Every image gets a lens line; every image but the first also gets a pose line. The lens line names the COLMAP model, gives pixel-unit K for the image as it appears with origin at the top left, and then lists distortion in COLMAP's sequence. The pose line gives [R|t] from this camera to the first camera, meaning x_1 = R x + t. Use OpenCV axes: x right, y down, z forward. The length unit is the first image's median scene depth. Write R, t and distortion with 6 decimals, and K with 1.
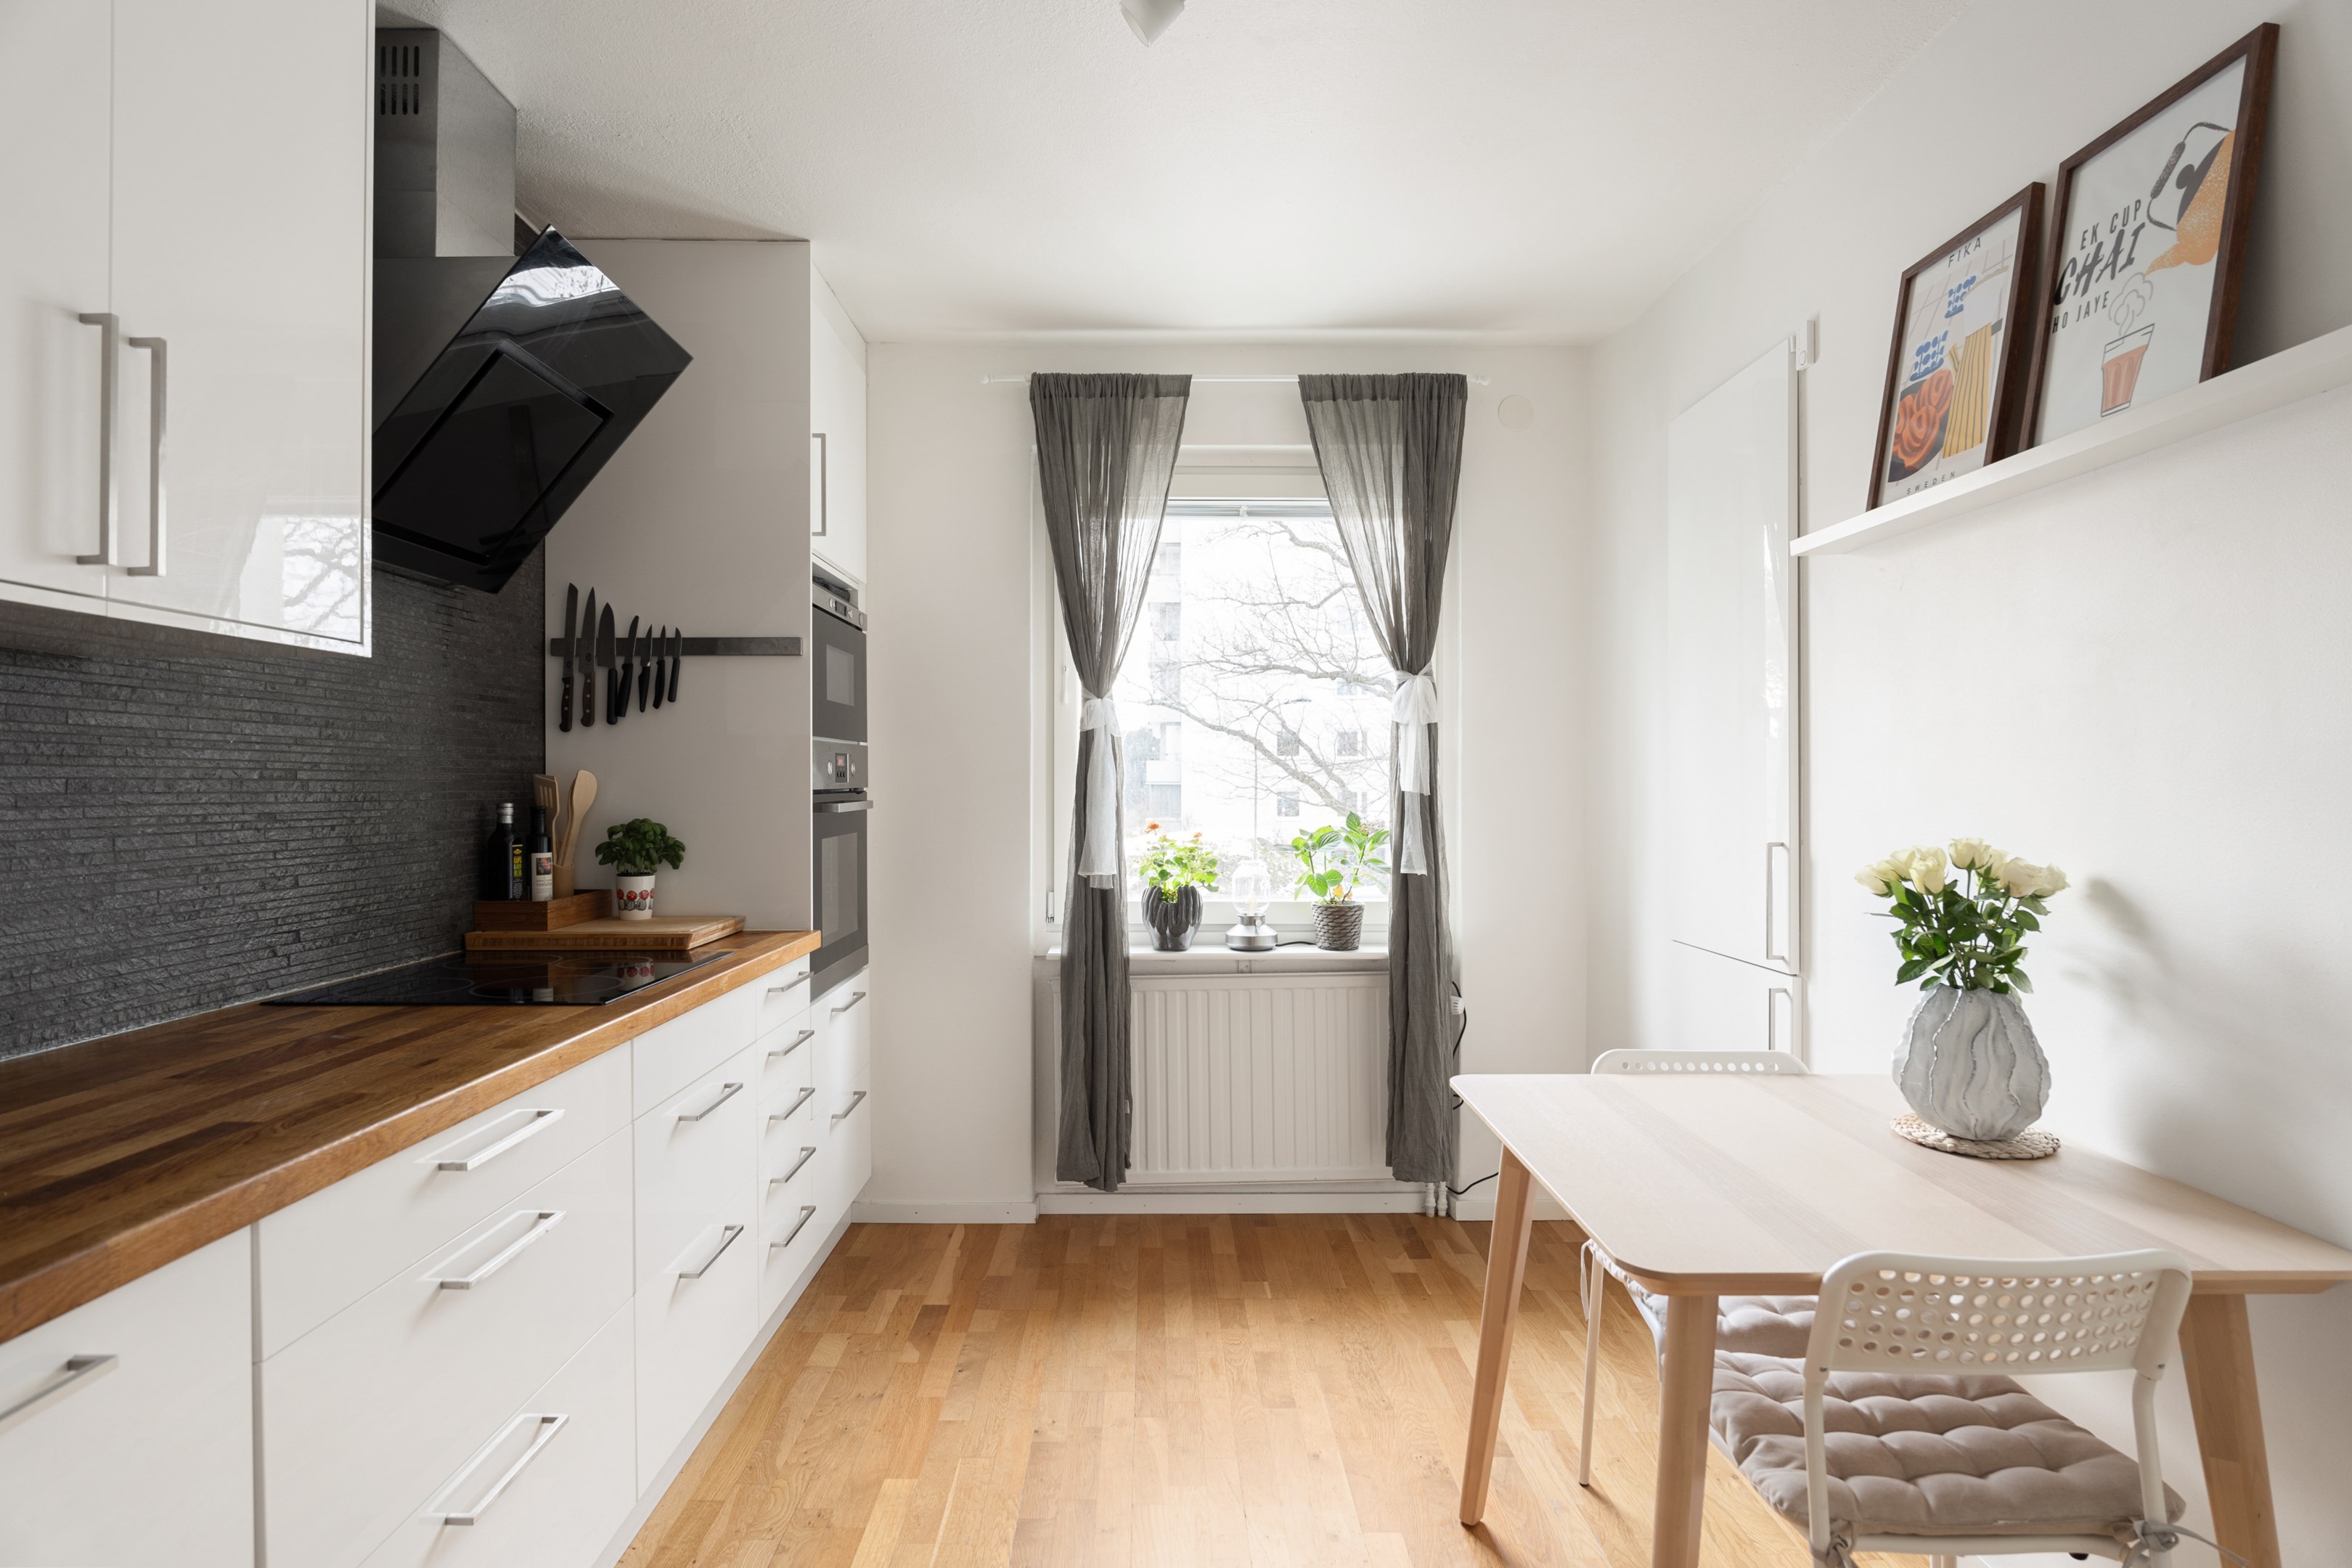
lens RADIAL K [[1283.3, 0, 1161.8], [0, 1283.3, 793.3], [0, 0, 1]] dist [-0.018739, 0.002752]
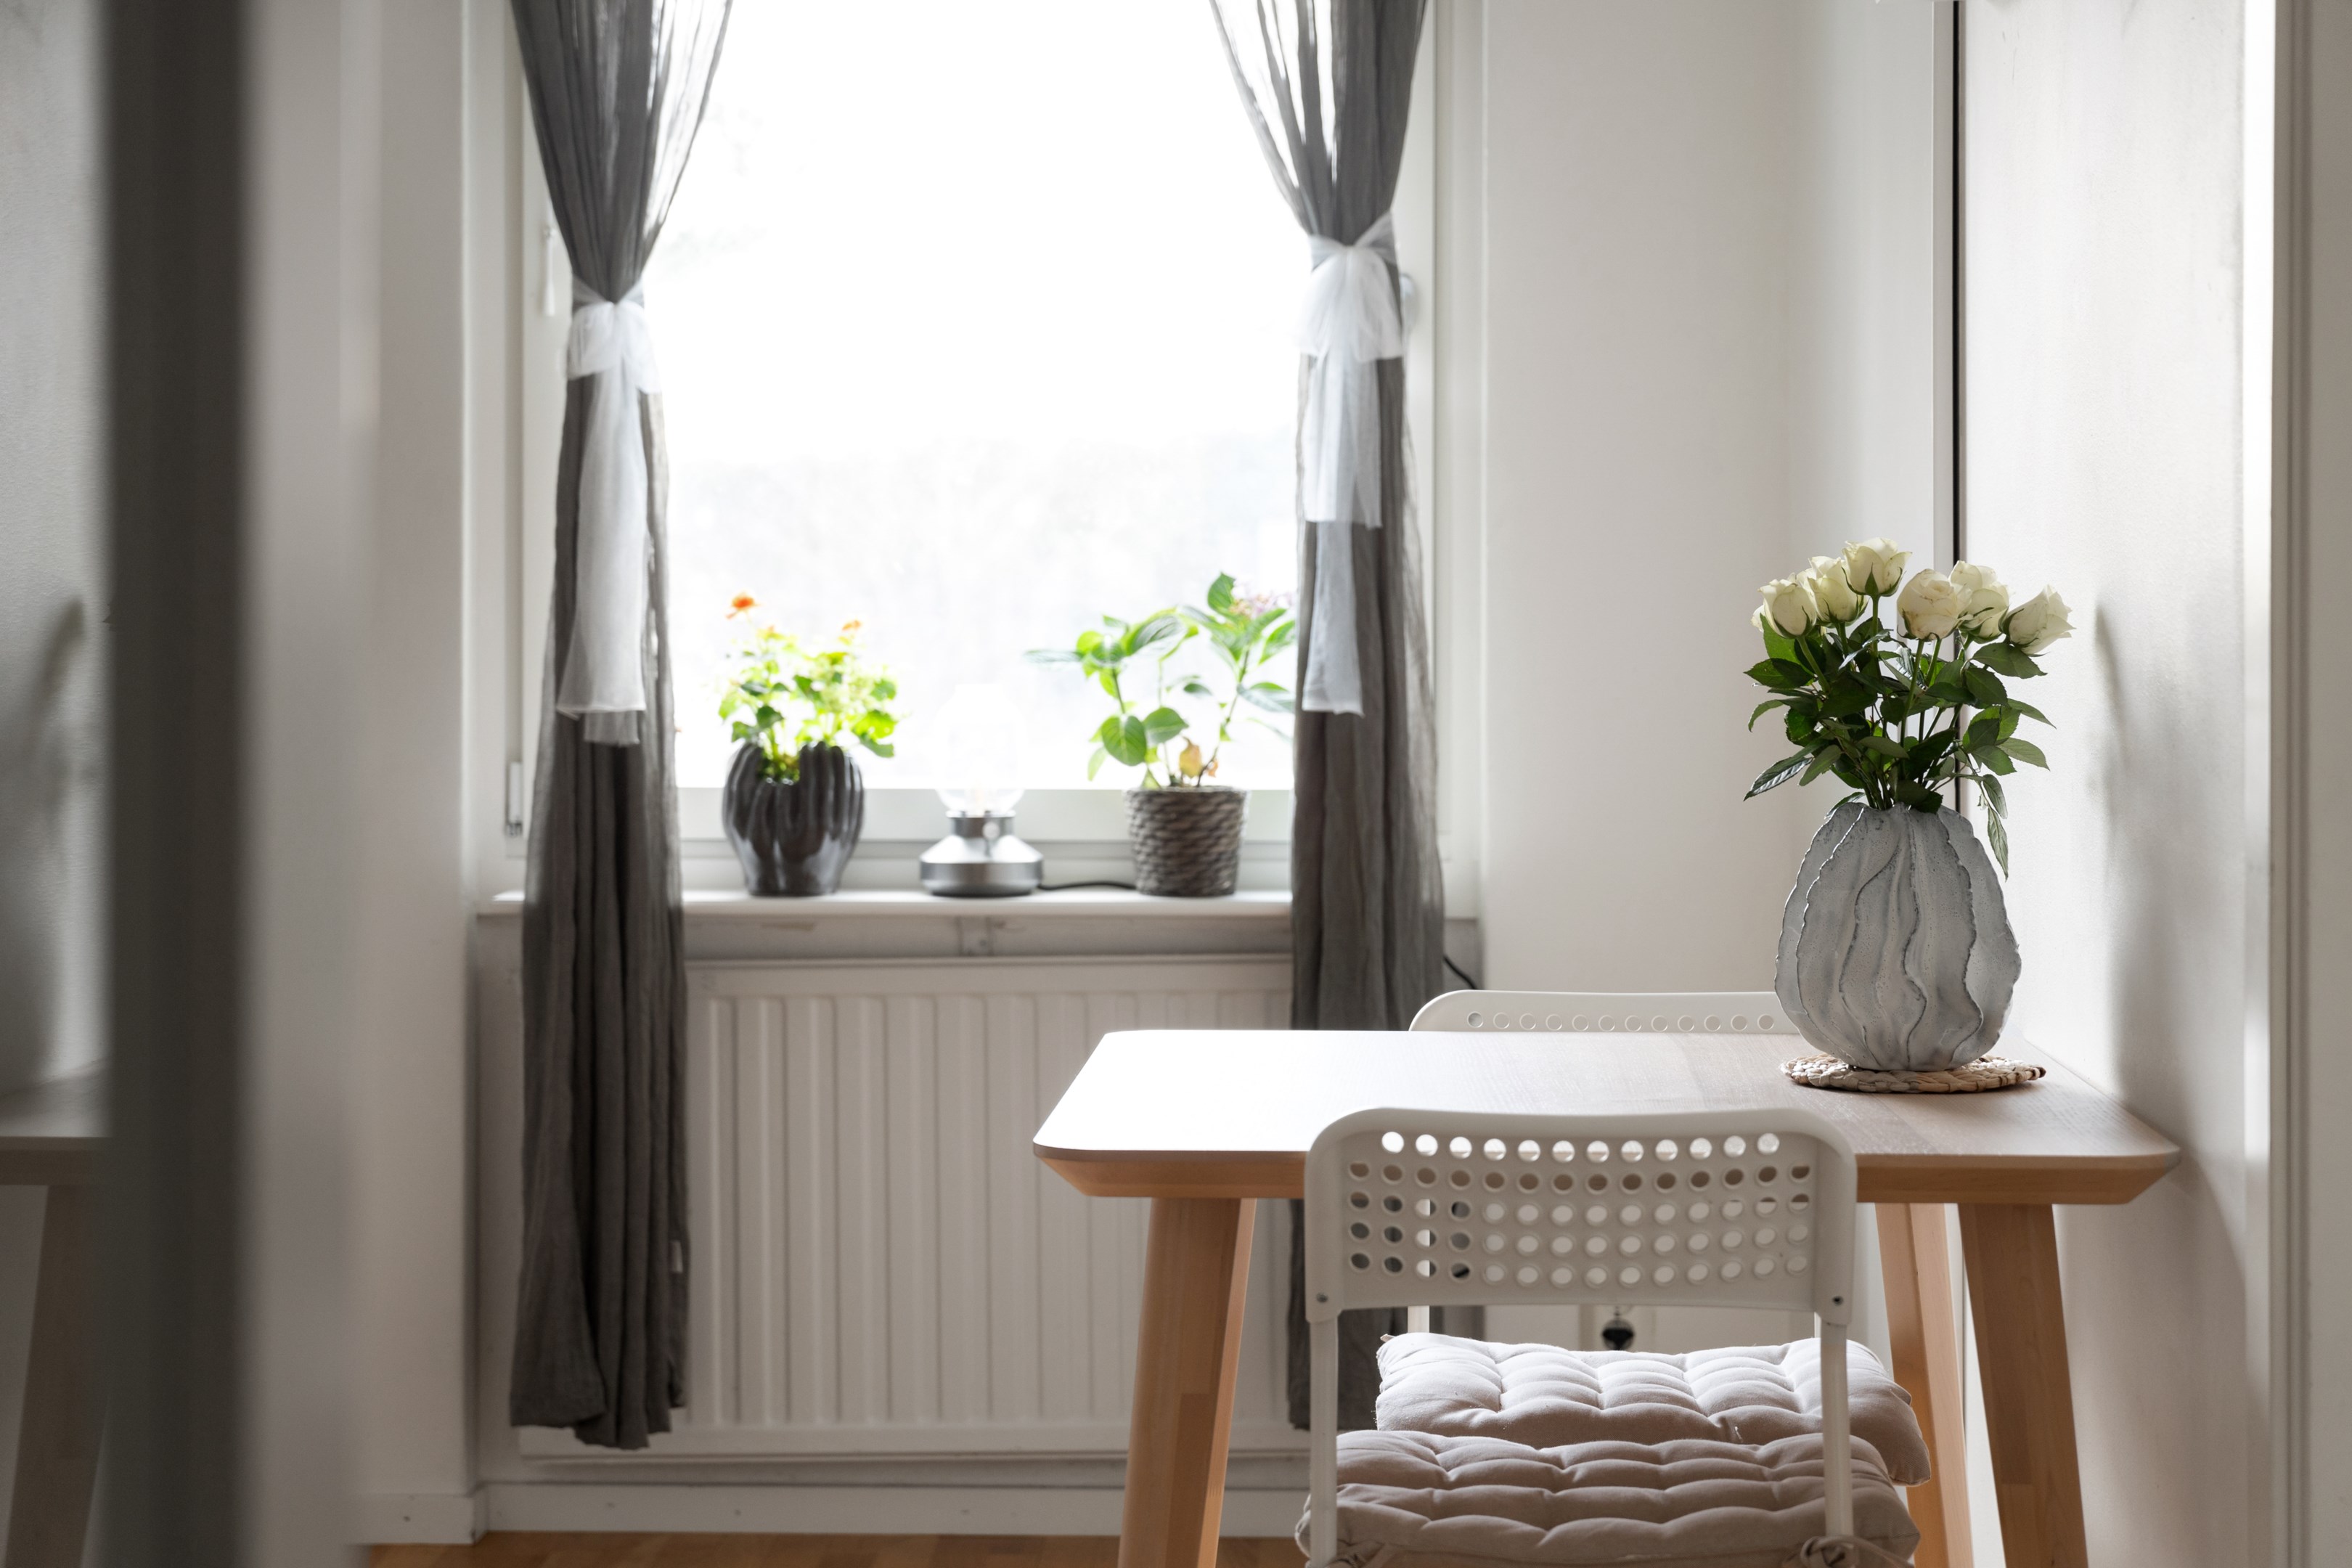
lens RADIAL K [[4595.4, 0, 1176.7], [0, 4595.4, 664.7], [0, 0, 1]] dist [0.055102, 0.305868]
pose [[0.999198, 0.001186, -0.040022, 0.204670], [-0.001065, 0.999995, 0.003031, 0.042754], [0.040026, -0.002986, 0.999194, -0.536988]]
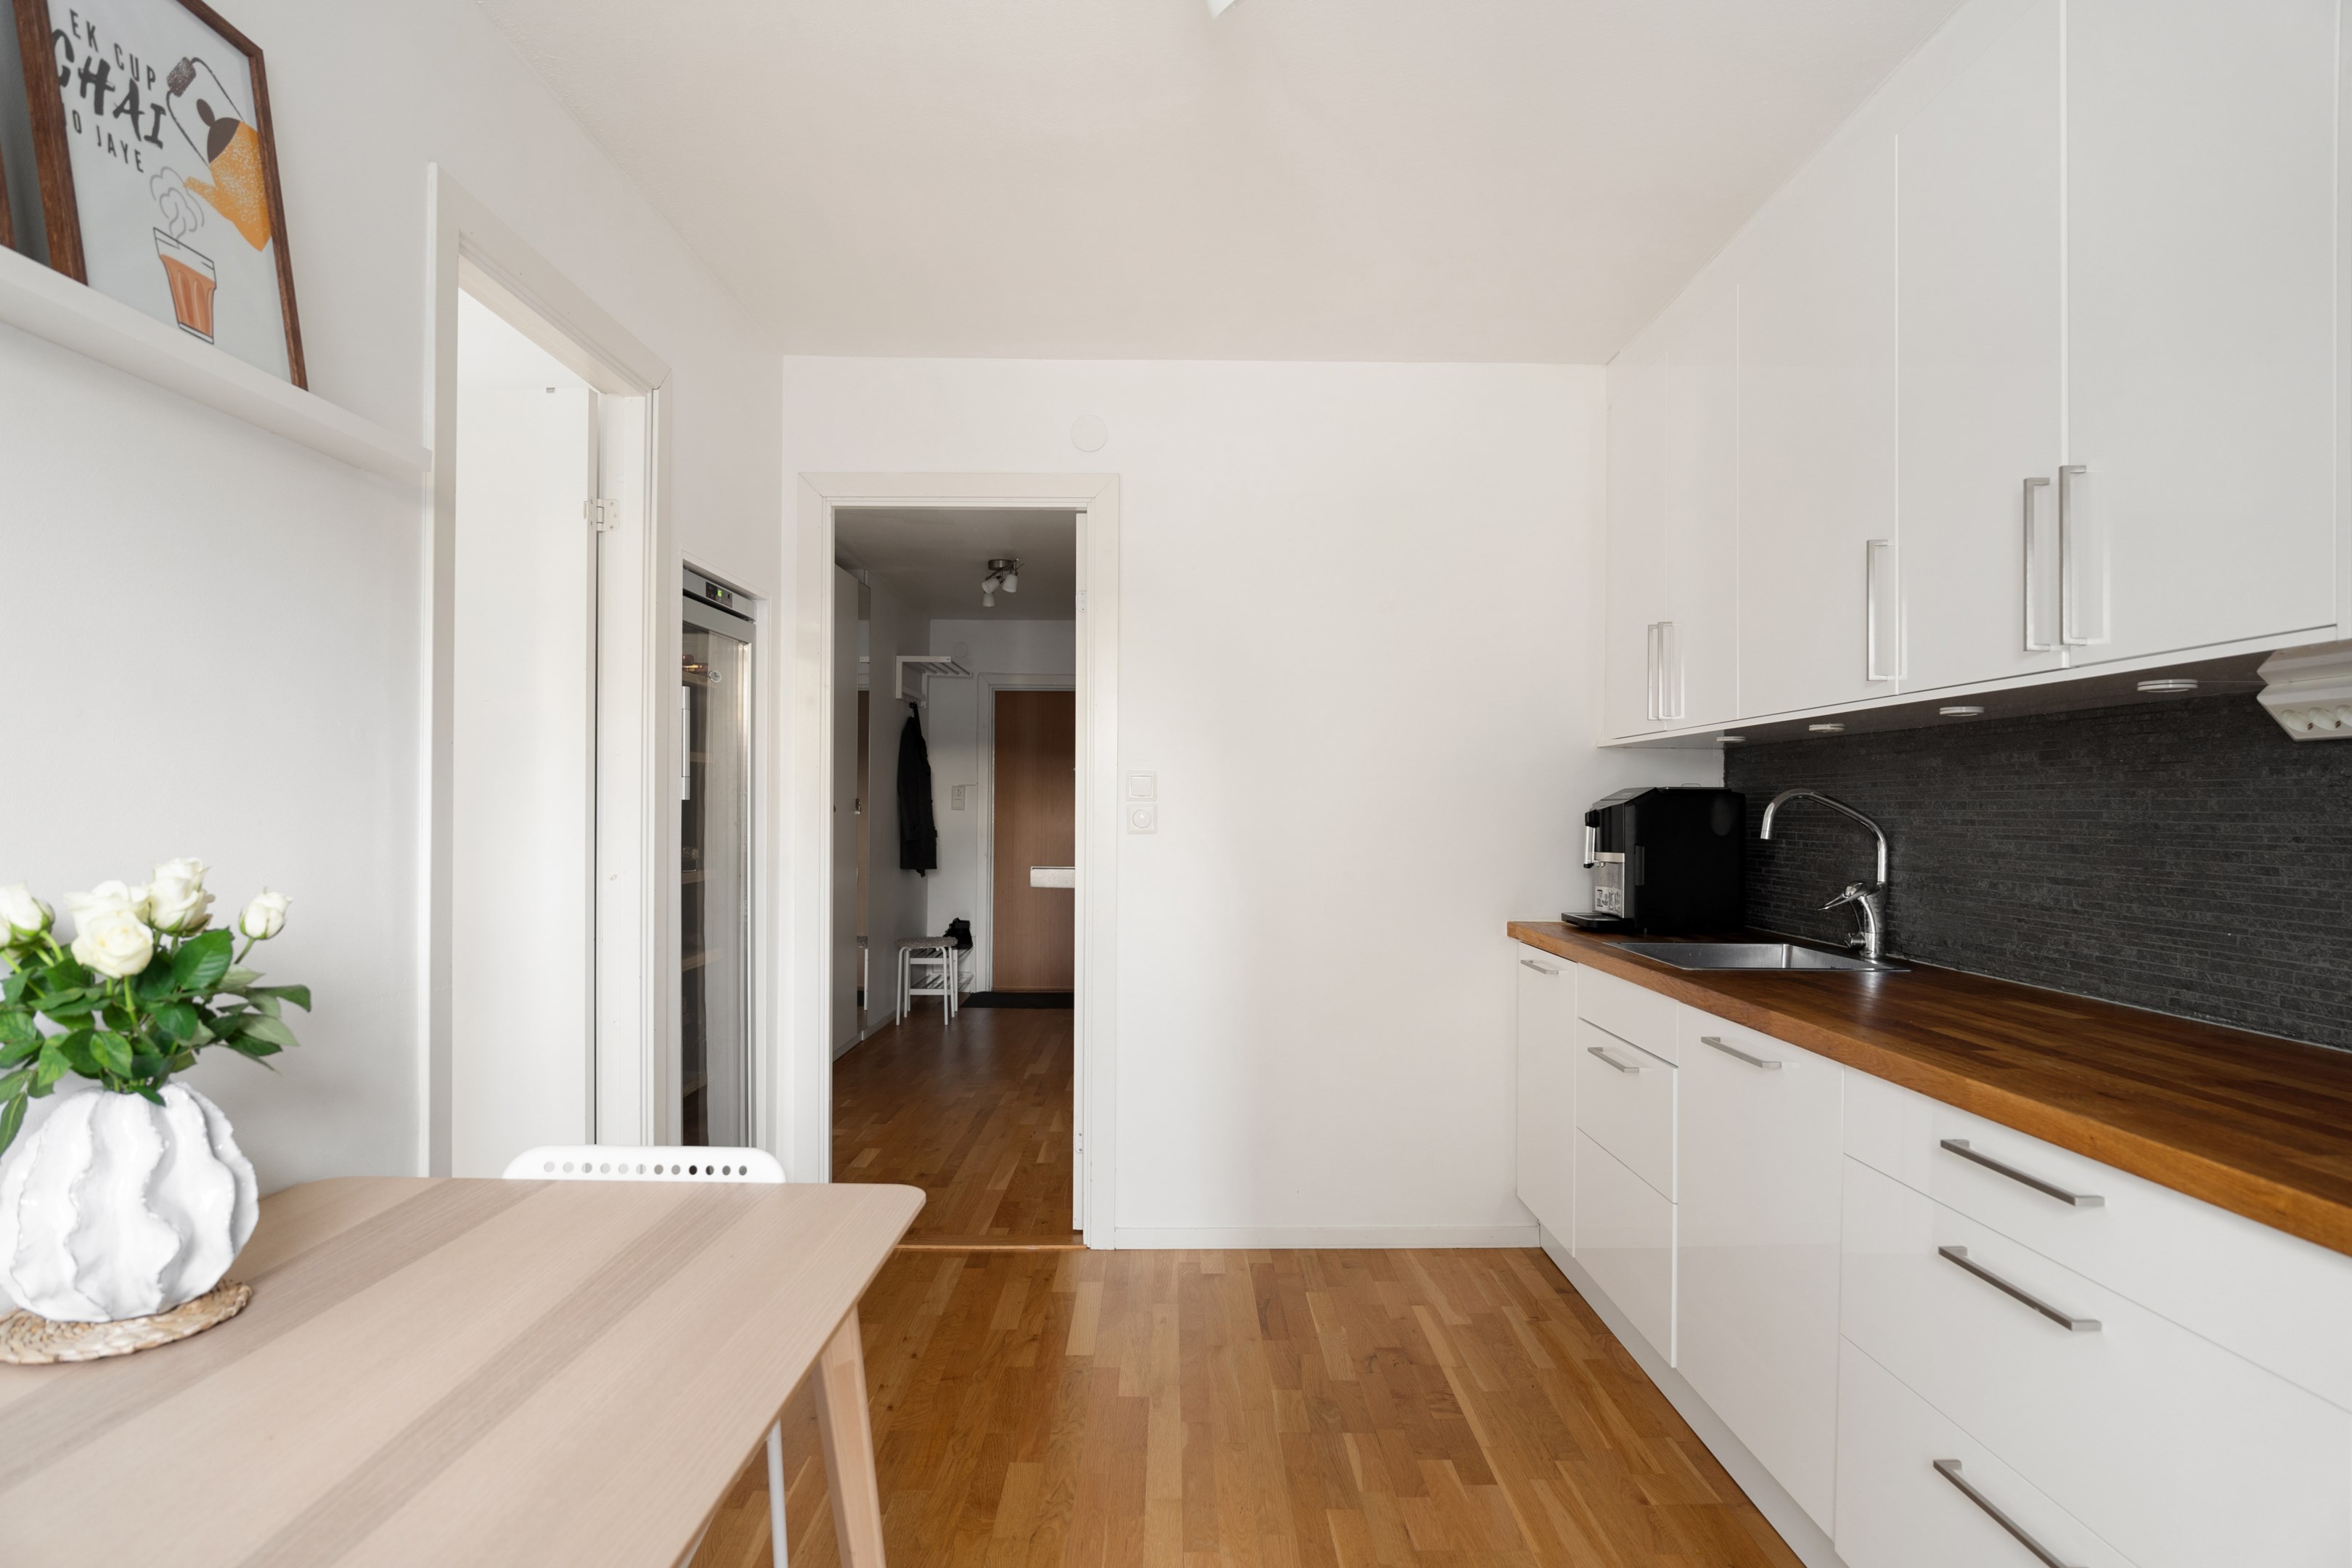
lens RADIAL K [[1283.3, 0, 1161.8], [0, 1283.3, 793.3], [0, 0, 1]] dist [-0.018739, 0.002752]
pose [[-0.999919, -0.008593, 0.009380, 0.049958], [-0.008610, 0.999961, -0.001755, -0.002373], [-0.009365, -0.001836, -0.999954, 0.838178]]
